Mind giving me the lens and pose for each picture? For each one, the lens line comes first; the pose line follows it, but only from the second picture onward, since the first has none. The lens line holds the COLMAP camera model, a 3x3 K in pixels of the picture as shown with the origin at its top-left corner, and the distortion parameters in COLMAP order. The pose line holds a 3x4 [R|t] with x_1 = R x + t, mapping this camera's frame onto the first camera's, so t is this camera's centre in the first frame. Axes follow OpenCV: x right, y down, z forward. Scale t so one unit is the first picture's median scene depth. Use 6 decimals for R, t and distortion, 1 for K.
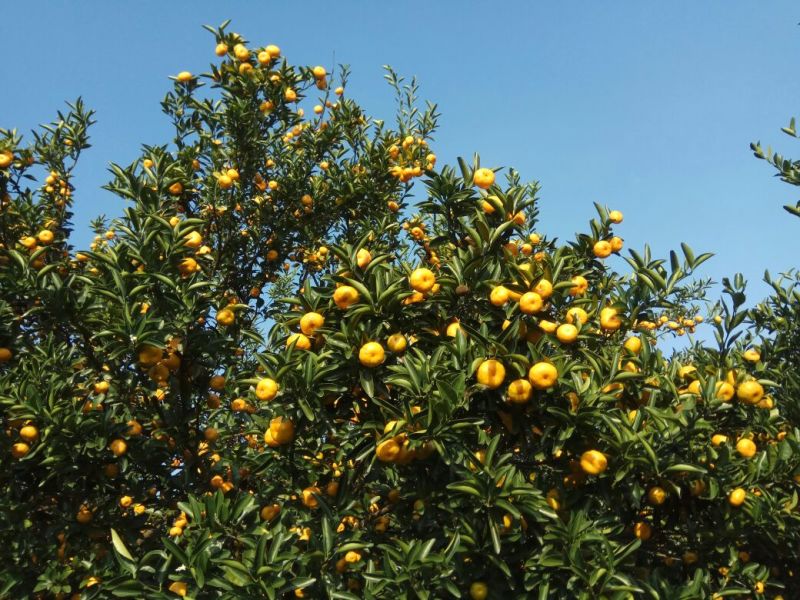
lens RADIAL K [[621.6, 0, 414.7], [0, 621.6, 301.1], [0, 0, 1]] dist [0.125636, -0.230134]
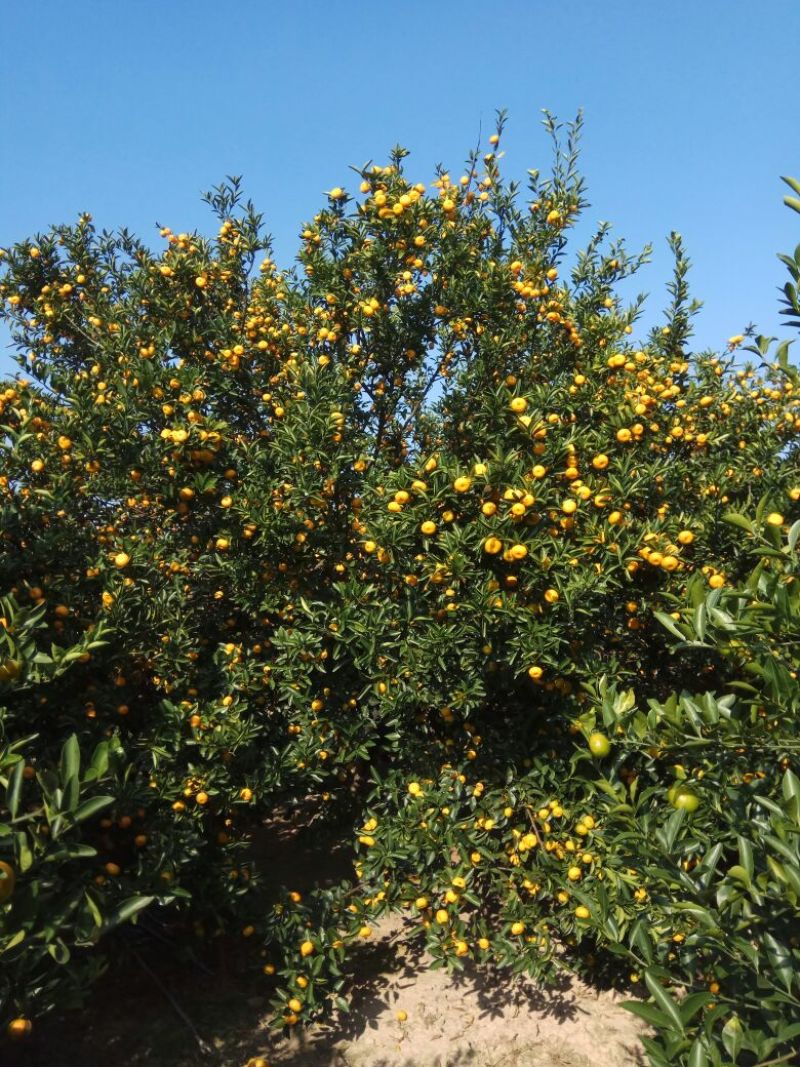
lens RADIAL K [[922.4, 0, 401.0], [0, 922.4, 533.5], [0, 0, 1]] dist [0.035330, 0.001258]
pose [[0.951276, 0.112827, -0.286957, 0.493386], [0.003128, 0.927069, 0.374878, -0.712658], [0.308325, -0.357510, 0.881545, -1.091253]]
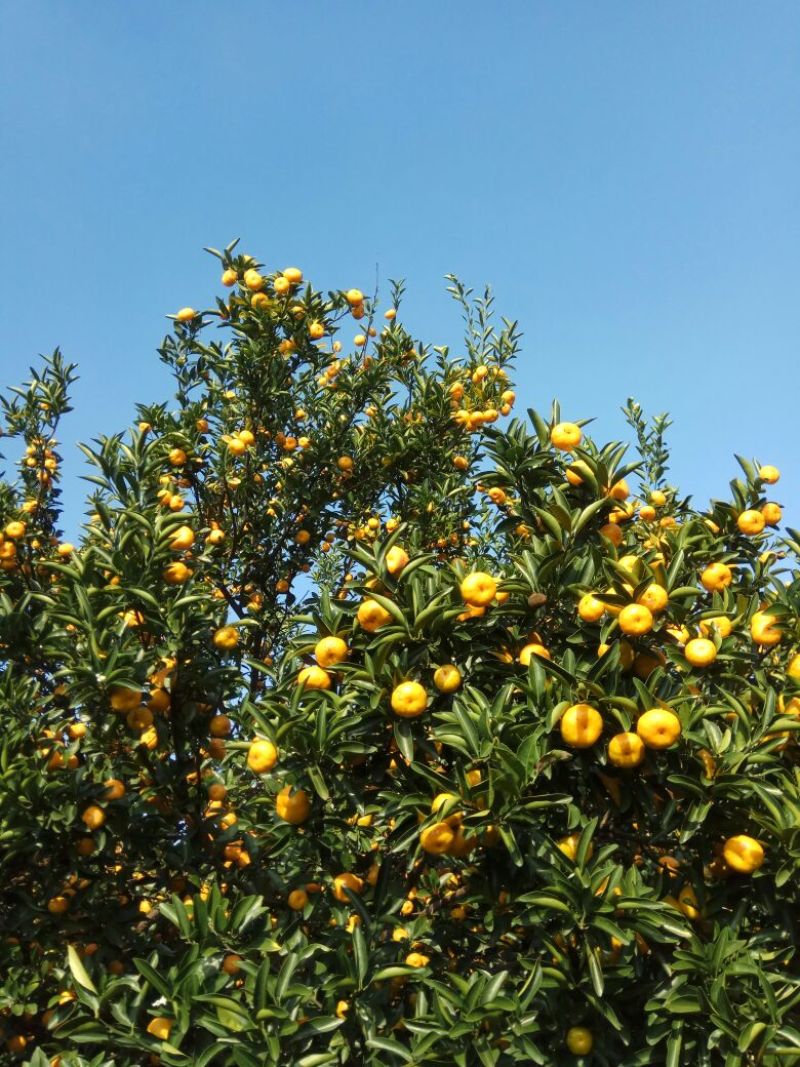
lens RADIAL K [[829.1, 0, 409.2], [0, 829.1, 527.8], [0, 0, 1]] dist [0.125636, -0.230134]
pose [[0.991170, -0.043236, -0.125352, 0.046840], [0.036852, 0.997924, -0.052816, -0.047316], [0.127375, 0.047730, 0.990705, 0.036848]]
